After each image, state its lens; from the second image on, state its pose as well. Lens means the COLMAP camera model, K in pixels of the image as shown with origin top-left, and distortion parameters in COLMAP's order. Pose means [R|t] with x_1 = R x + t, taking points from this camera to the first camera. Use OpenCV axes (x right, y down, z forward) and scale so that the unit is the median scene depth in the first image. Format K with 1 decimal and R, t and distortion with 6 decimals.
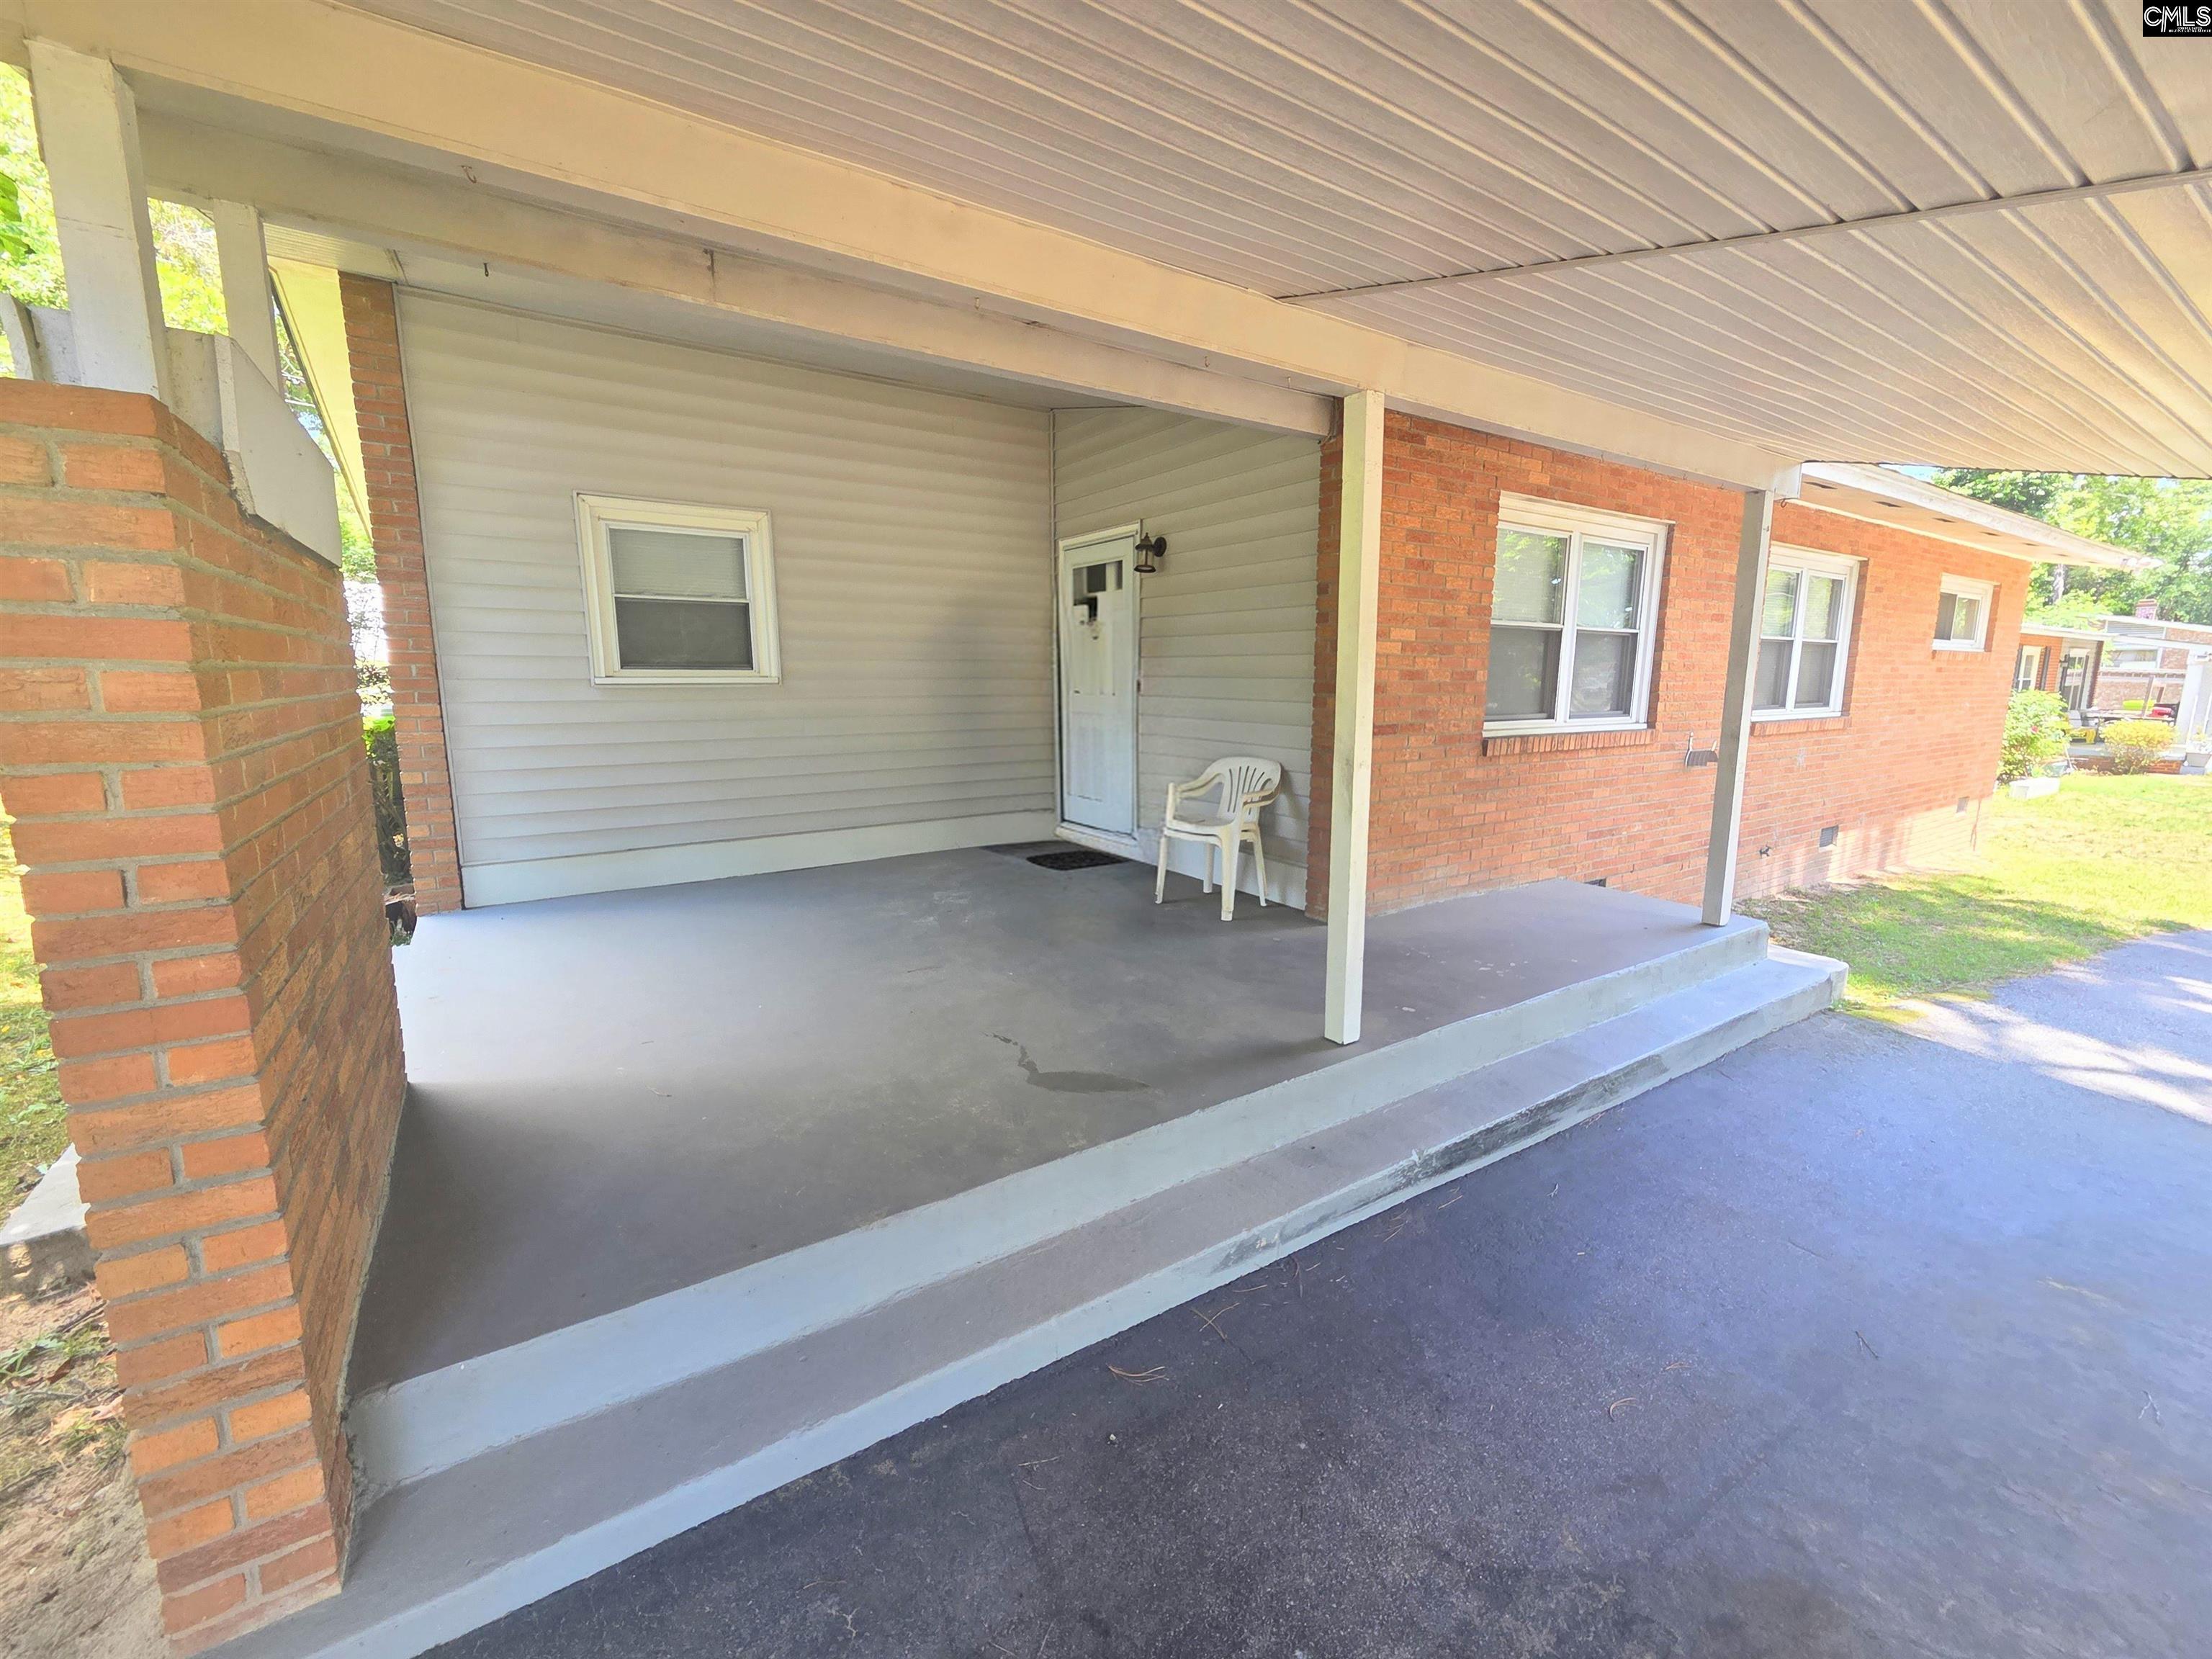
lens RADIAL K [[903.3, 0, 1109.8], [0, 903.3, 823.5], [0, 0, 1]] dist [0.007882, 0.000089]
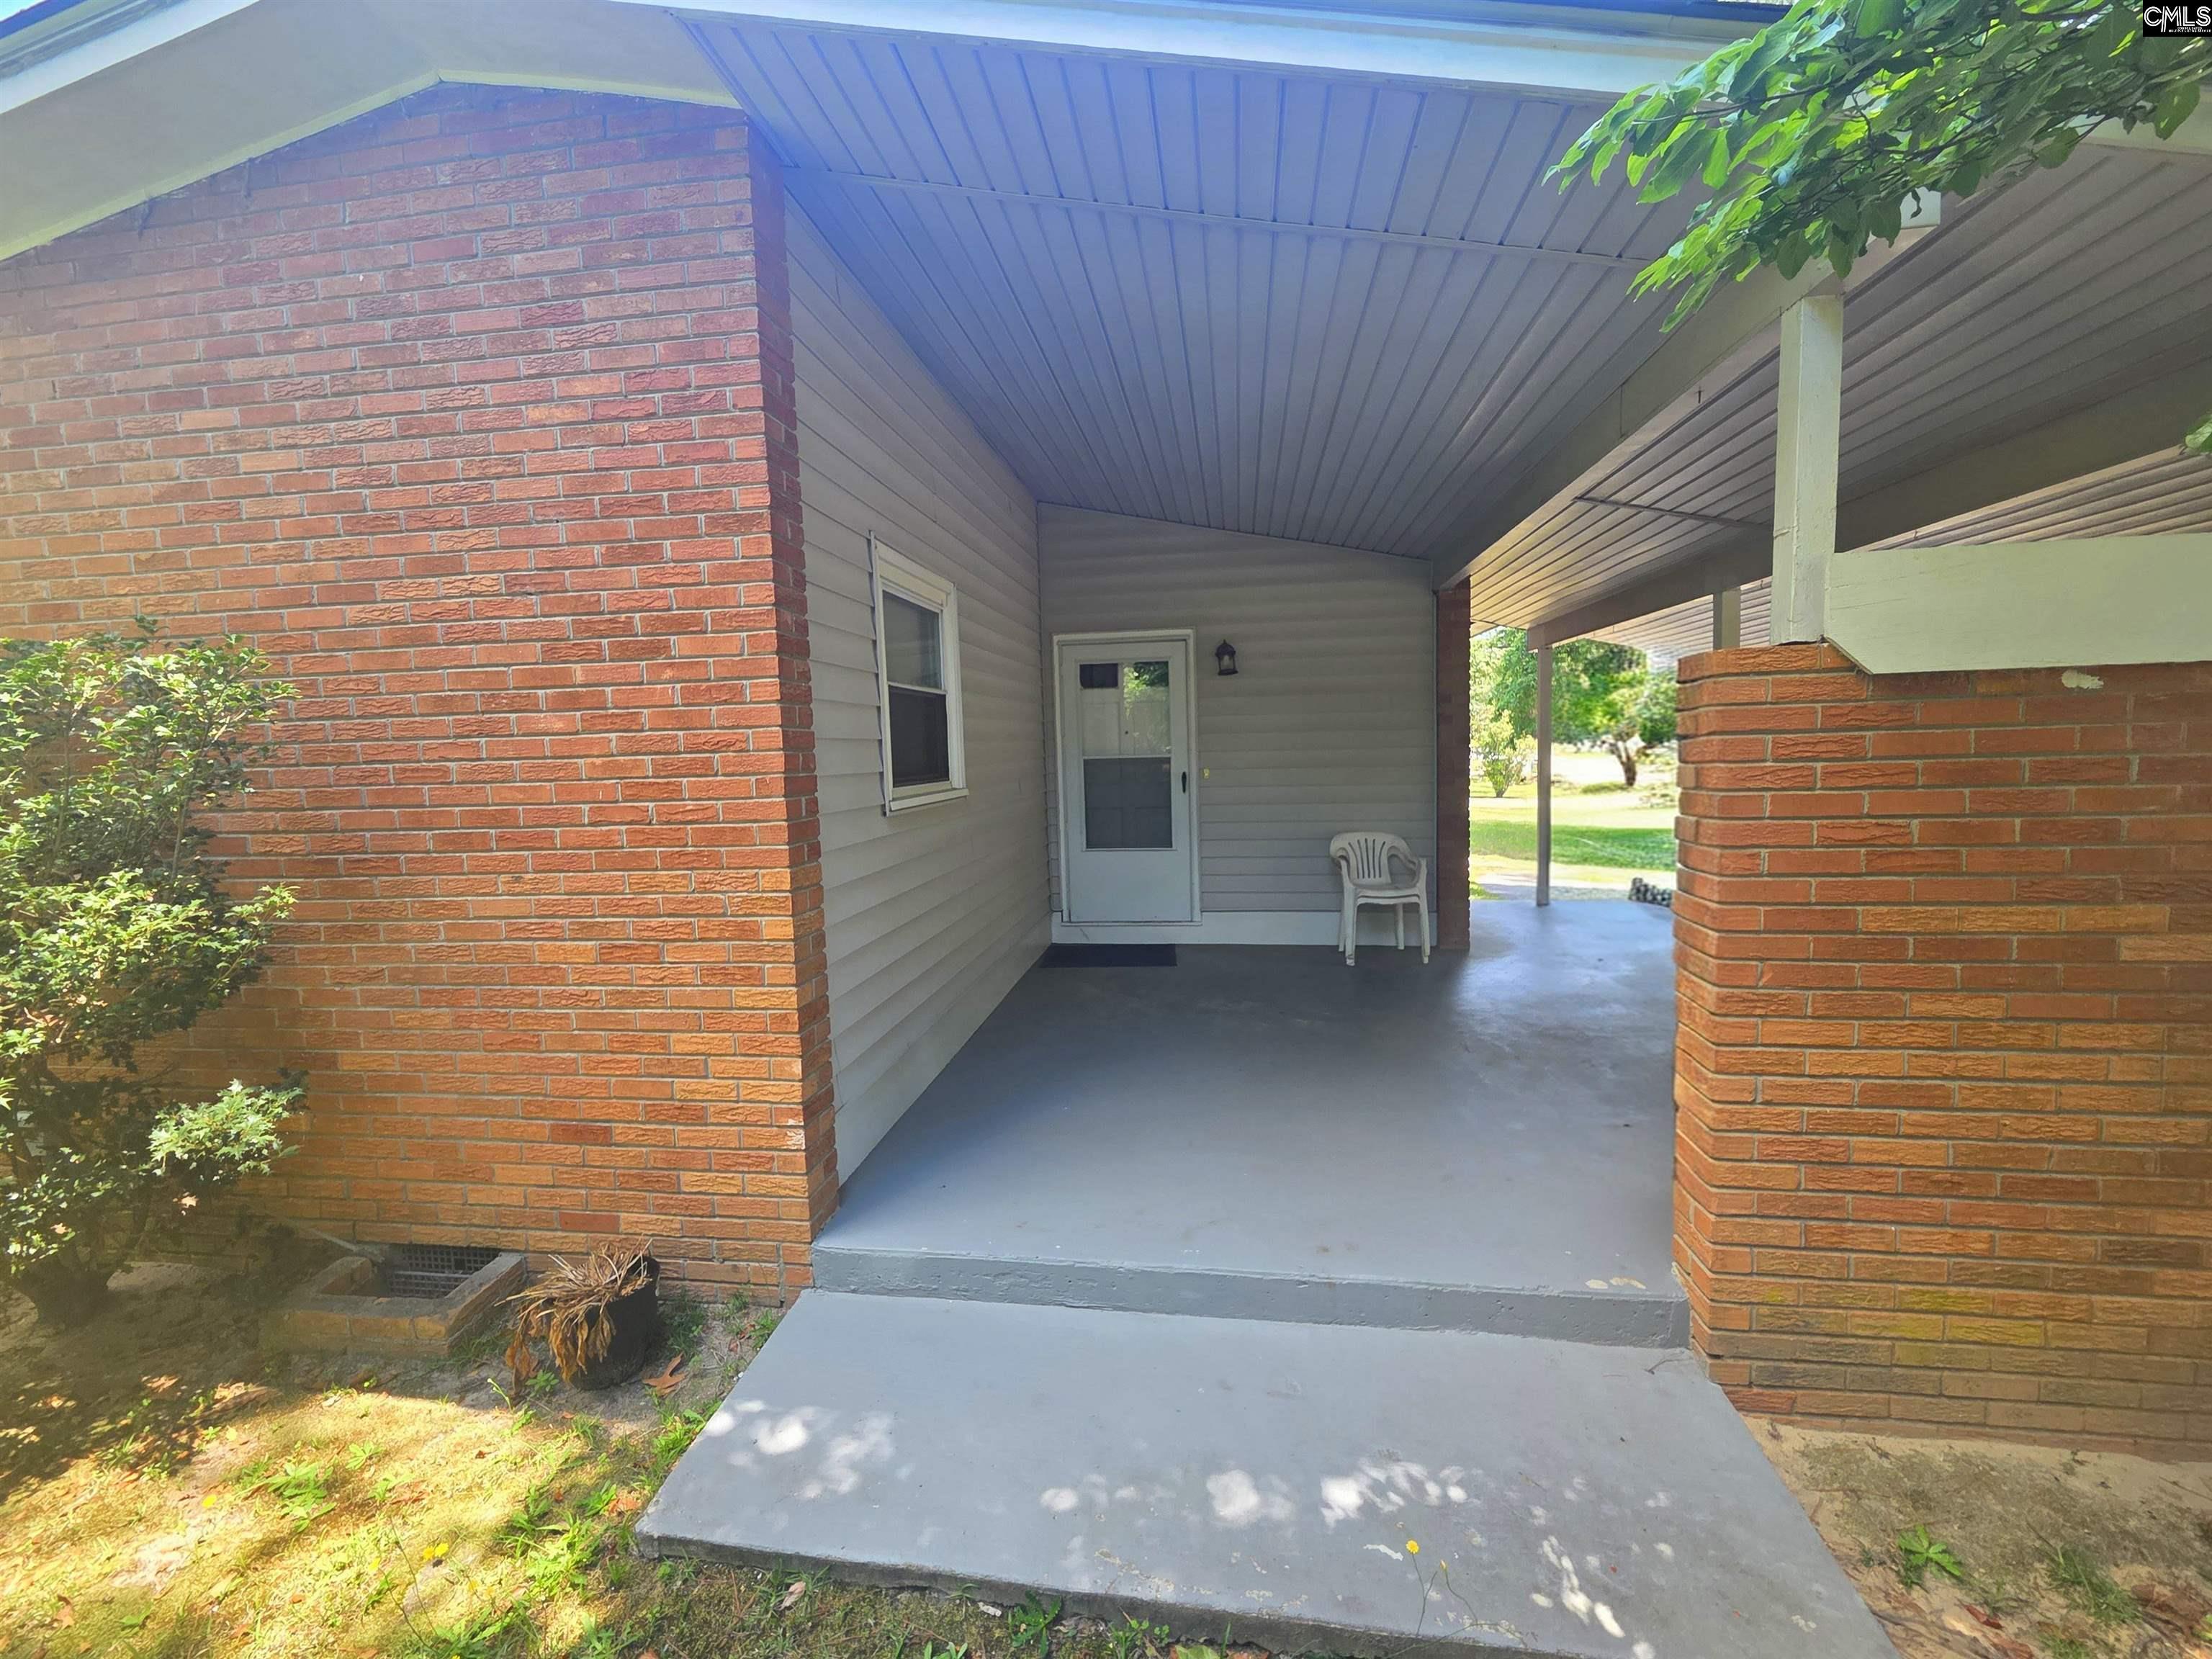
lens RADIAL K [[903.3, 0, 1106.6], [0, 903.3, 827.7], [0, 0, 1]] dist [0.007882, 0.000089]
pose [[0.665511, -0.088366, 0.741139, -0.878079], [0.151907, 0.988220, -0.018580, -0.096938], [-0.730767, 0.124949, 0.671095, 0.392146]]
